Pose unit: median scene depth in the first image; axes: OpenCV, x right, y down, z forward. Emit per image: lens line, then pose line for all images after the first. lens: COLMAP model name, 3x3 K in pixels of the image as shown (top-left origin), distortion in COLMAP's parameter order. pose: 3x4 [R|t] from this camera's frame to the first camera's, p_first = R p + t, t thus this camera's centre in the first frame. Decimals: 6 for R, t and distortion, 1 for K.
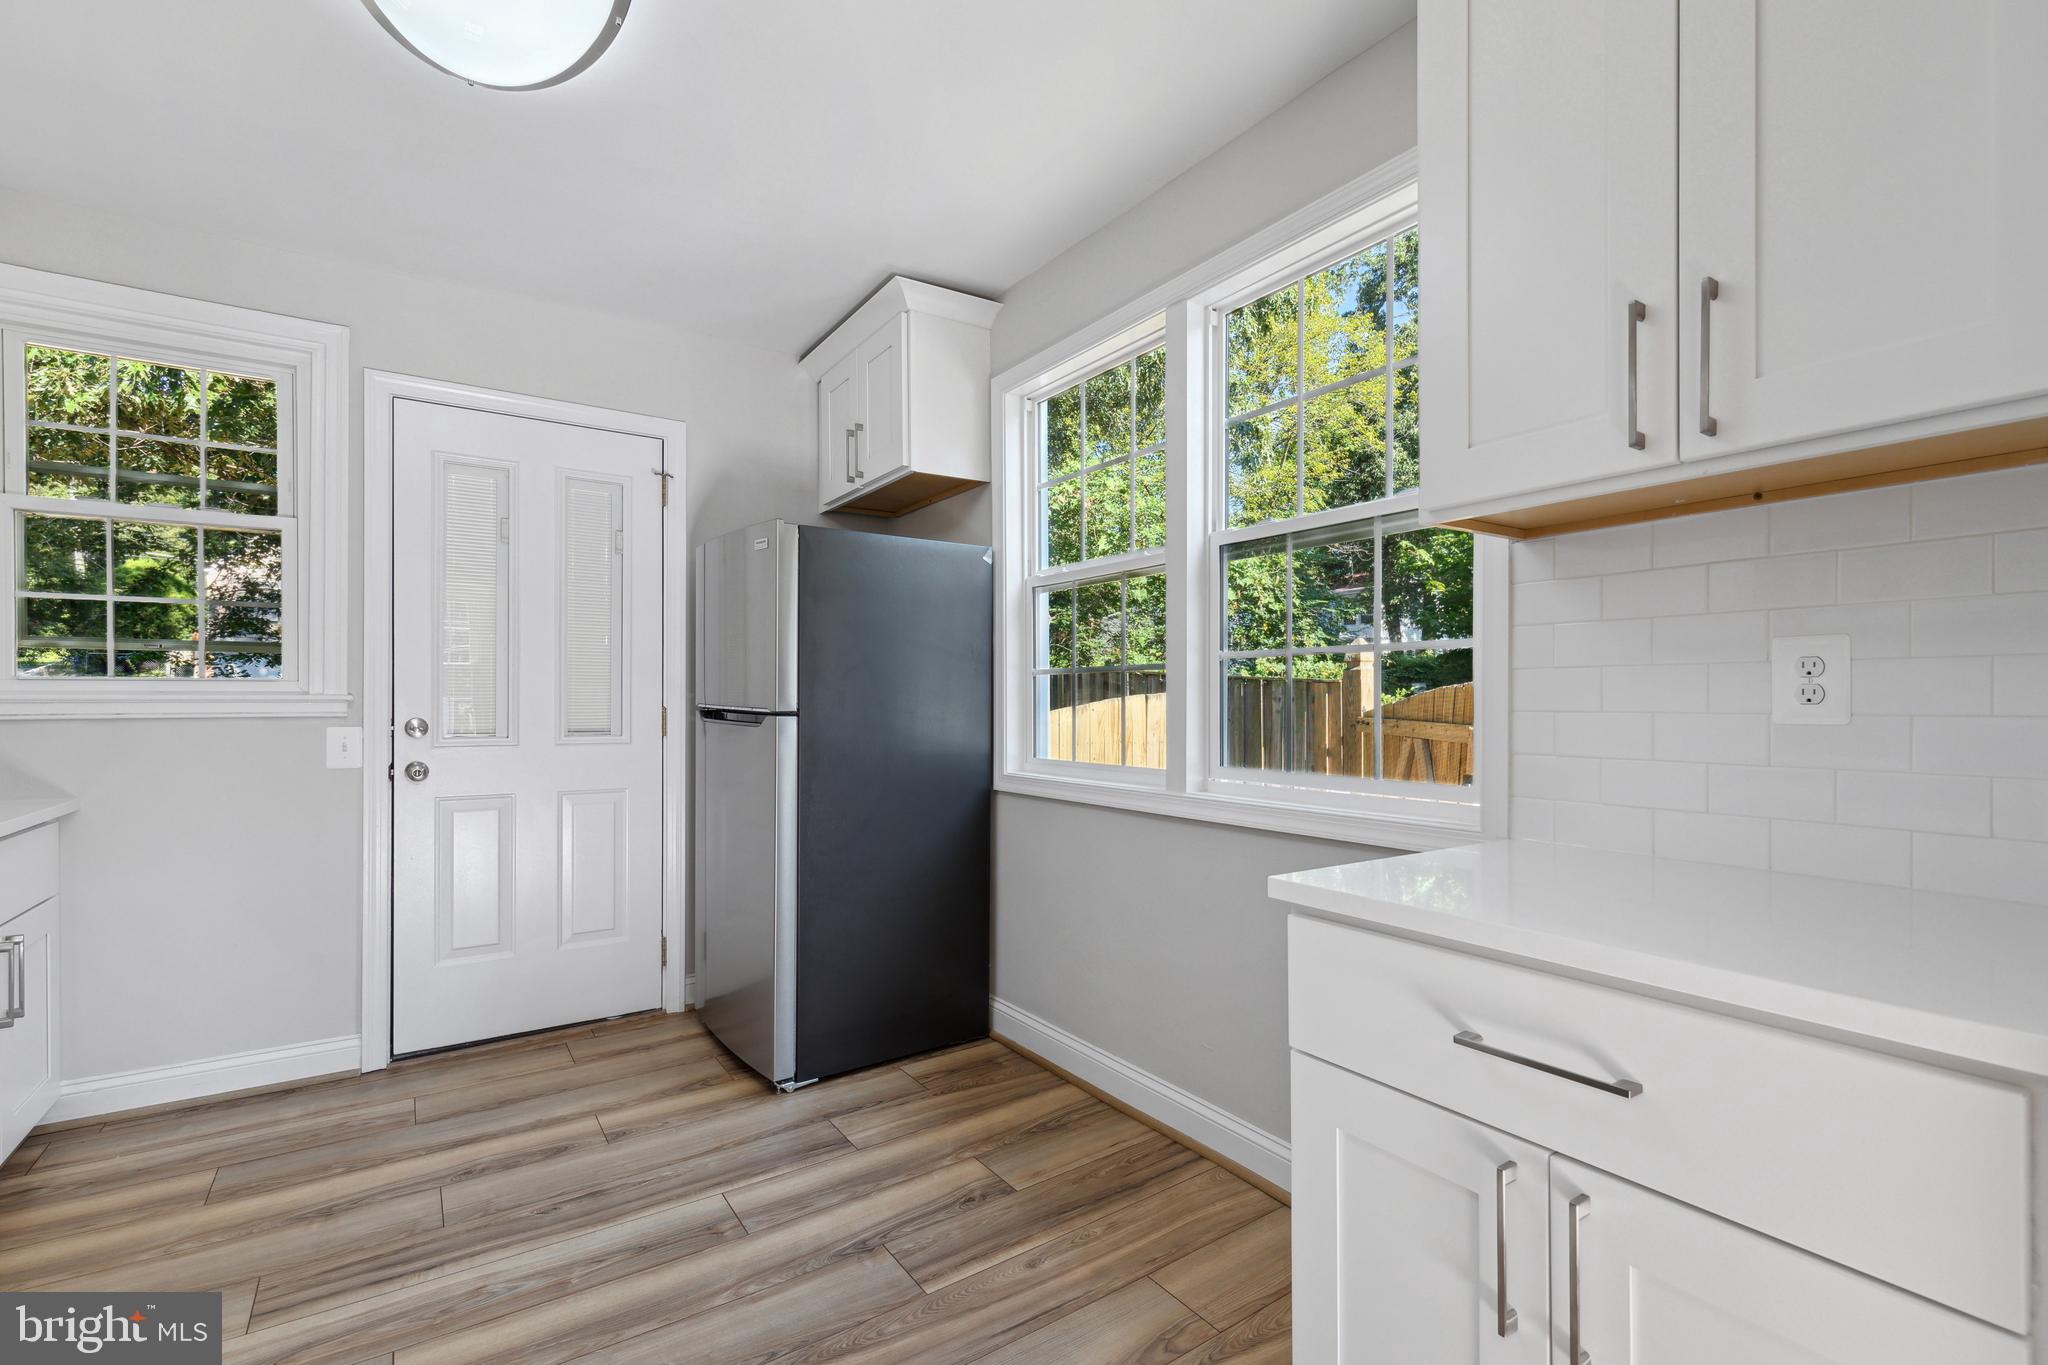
lens RADIAL K [[930.8, 0, 1022.2], [0, 930.8, 702.9], [0, 0, 1]] dist [0.012809, -0.001219]
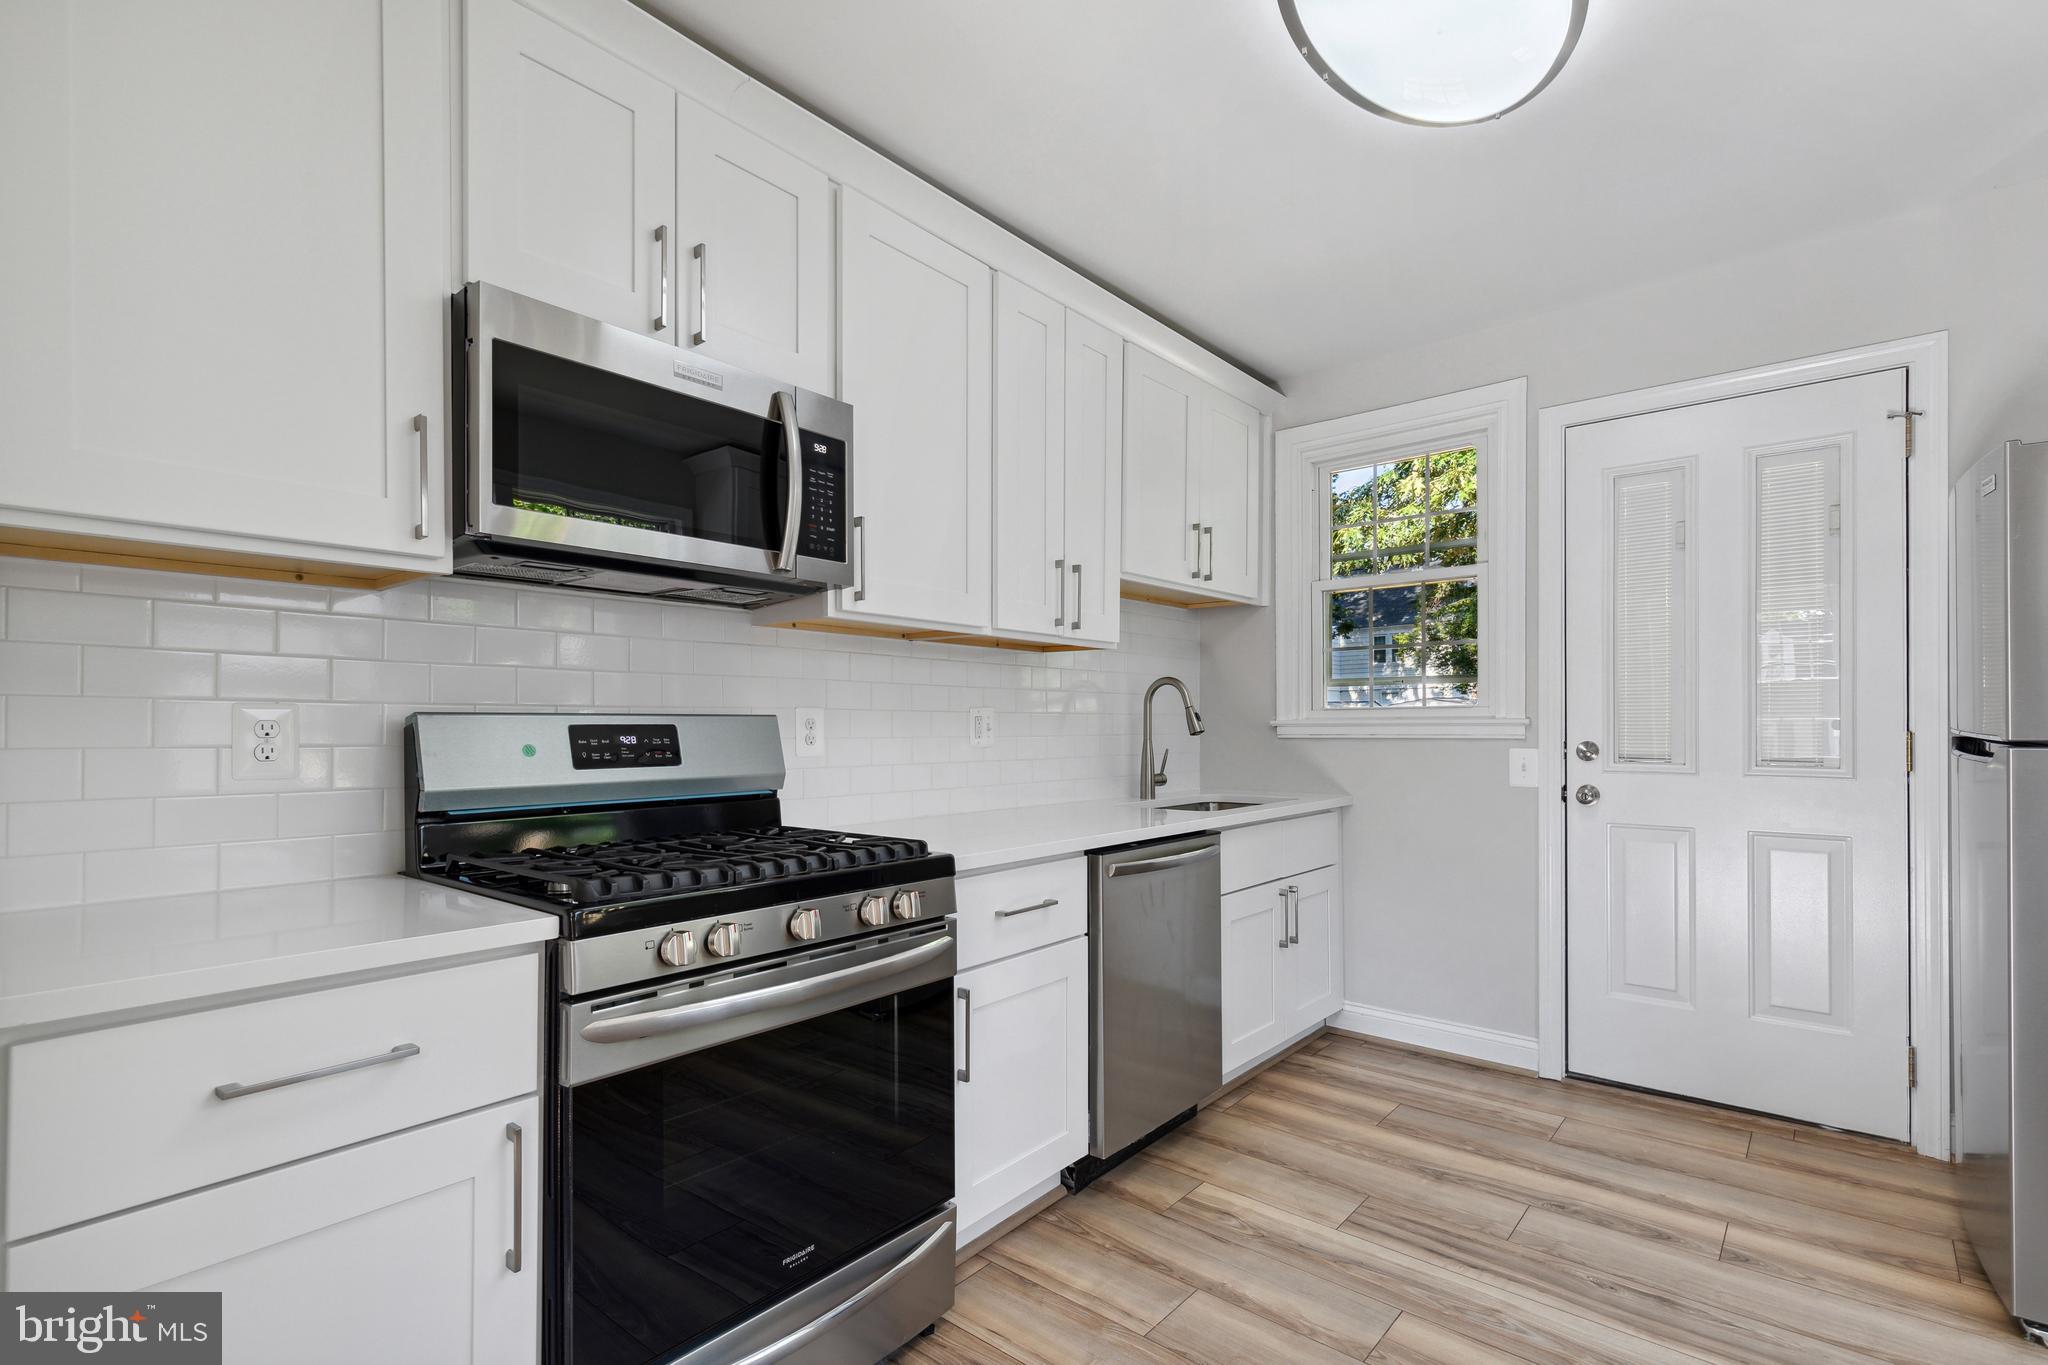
lens RADIAL K [[951.8, 0, 1032.4], [0, 951.8, 719.7], [0, 0, 1]] dist [0.012584, -0.004164]
pose [[0.271386, -0.006332, -0.962450, 0.183508], [0.002358, 0.999980, -0.005914, -0.002504], [0.962468, -0.000665, 0.271396, 0.161891]]
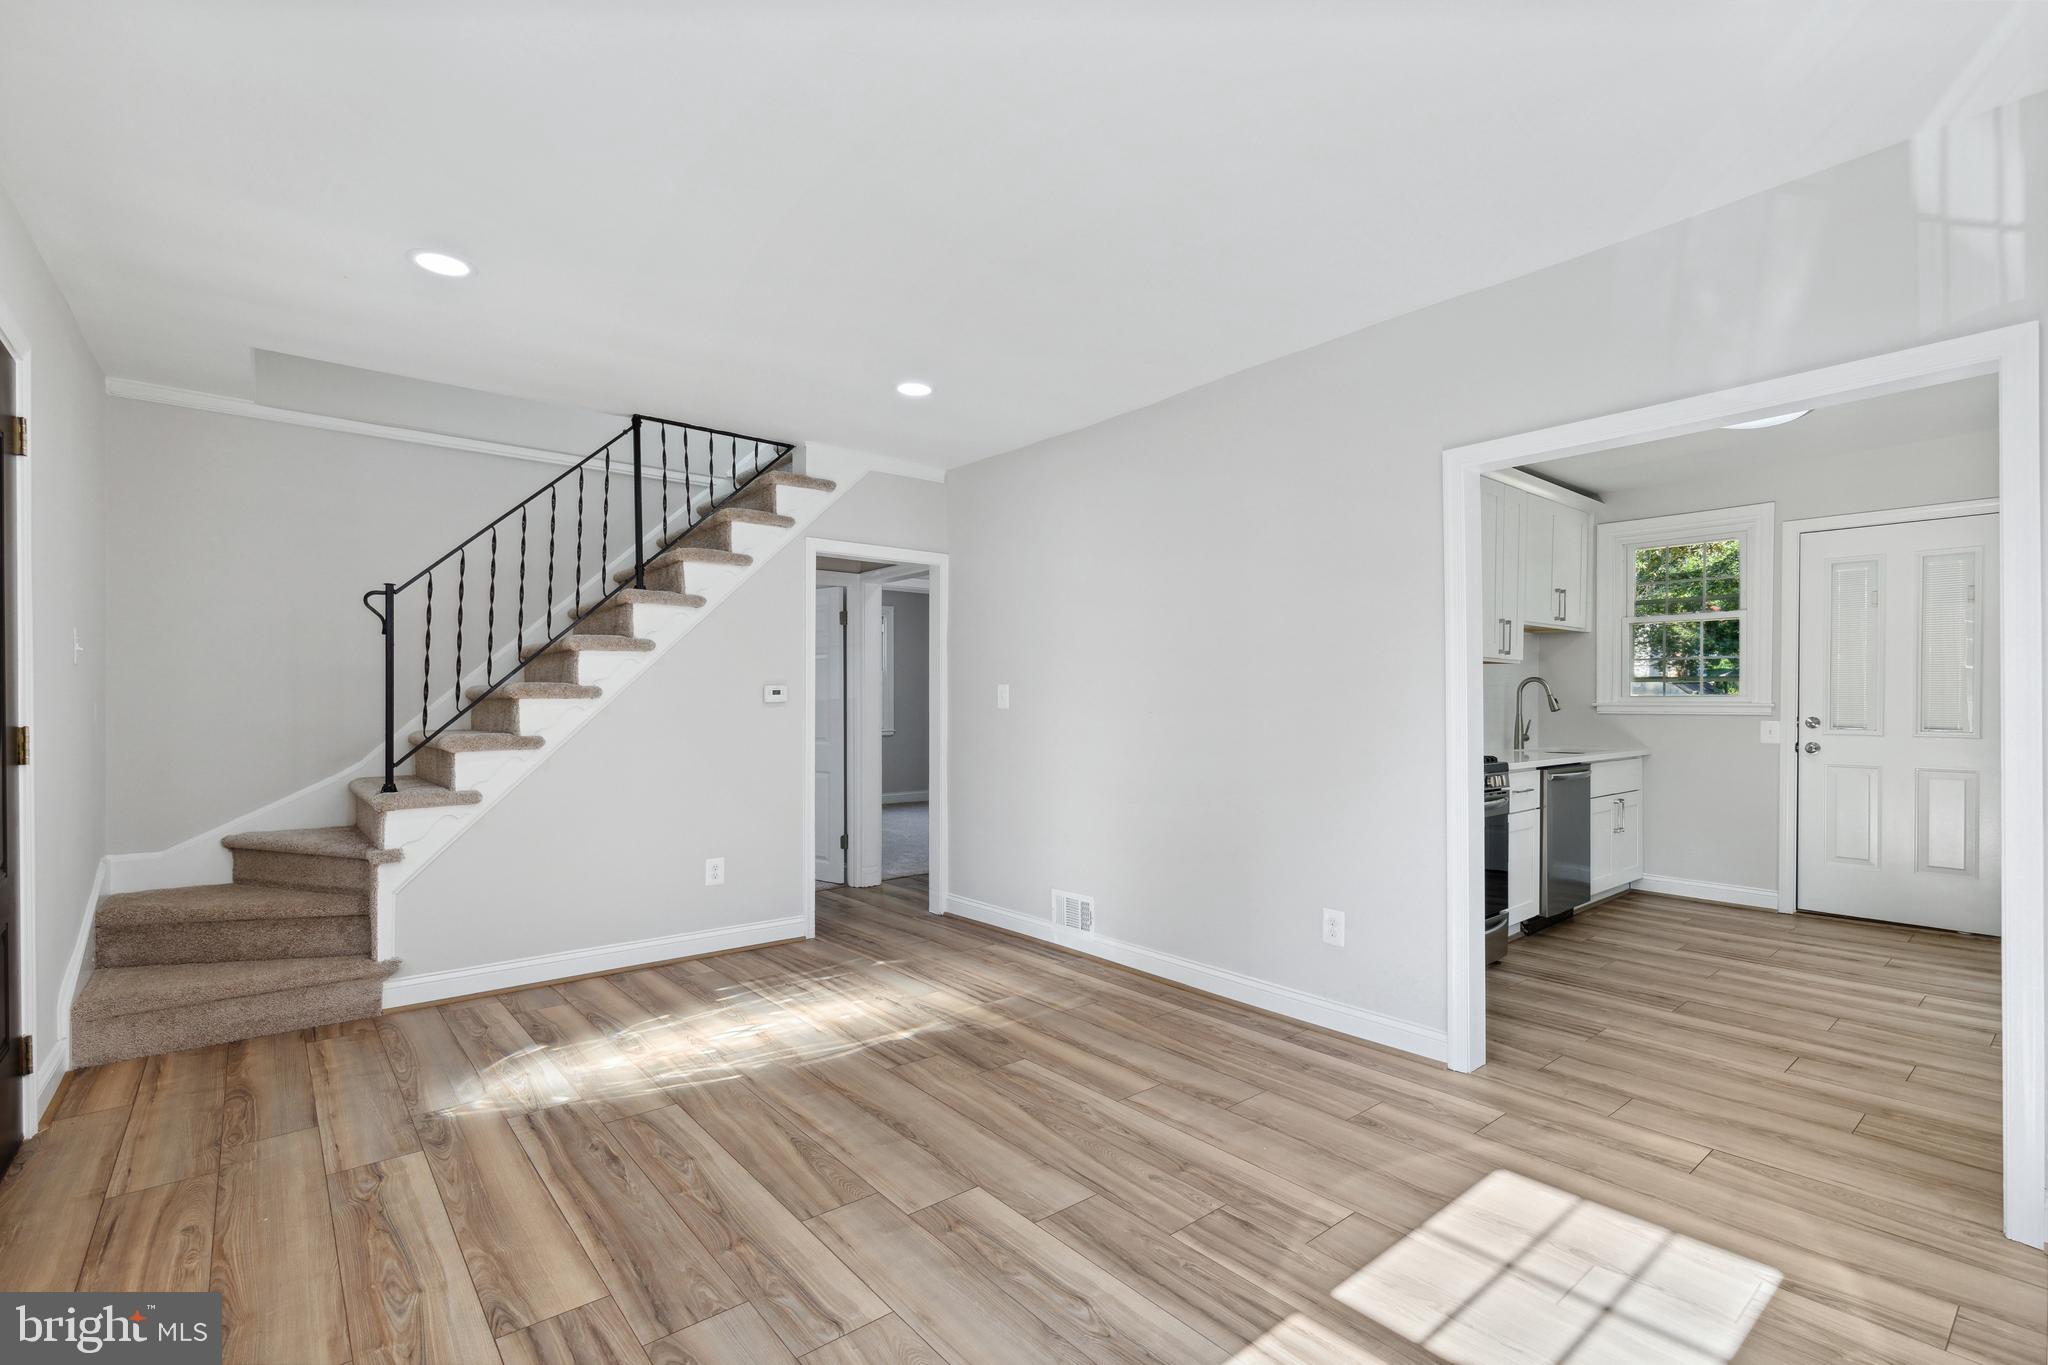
lens RADIAL K [[921.5, 0, 1030.1], [0, 921.5, 699.5], [0, 0, 1]] dist [0.001942, -0.000049]
pose [[0.106787, 0.001462, -0.994281, 0.934520], [-0.004179, 0.999991, 0.001022, -0.012390], [0.994273, 0.004046, 0.106792, -0.645203]]
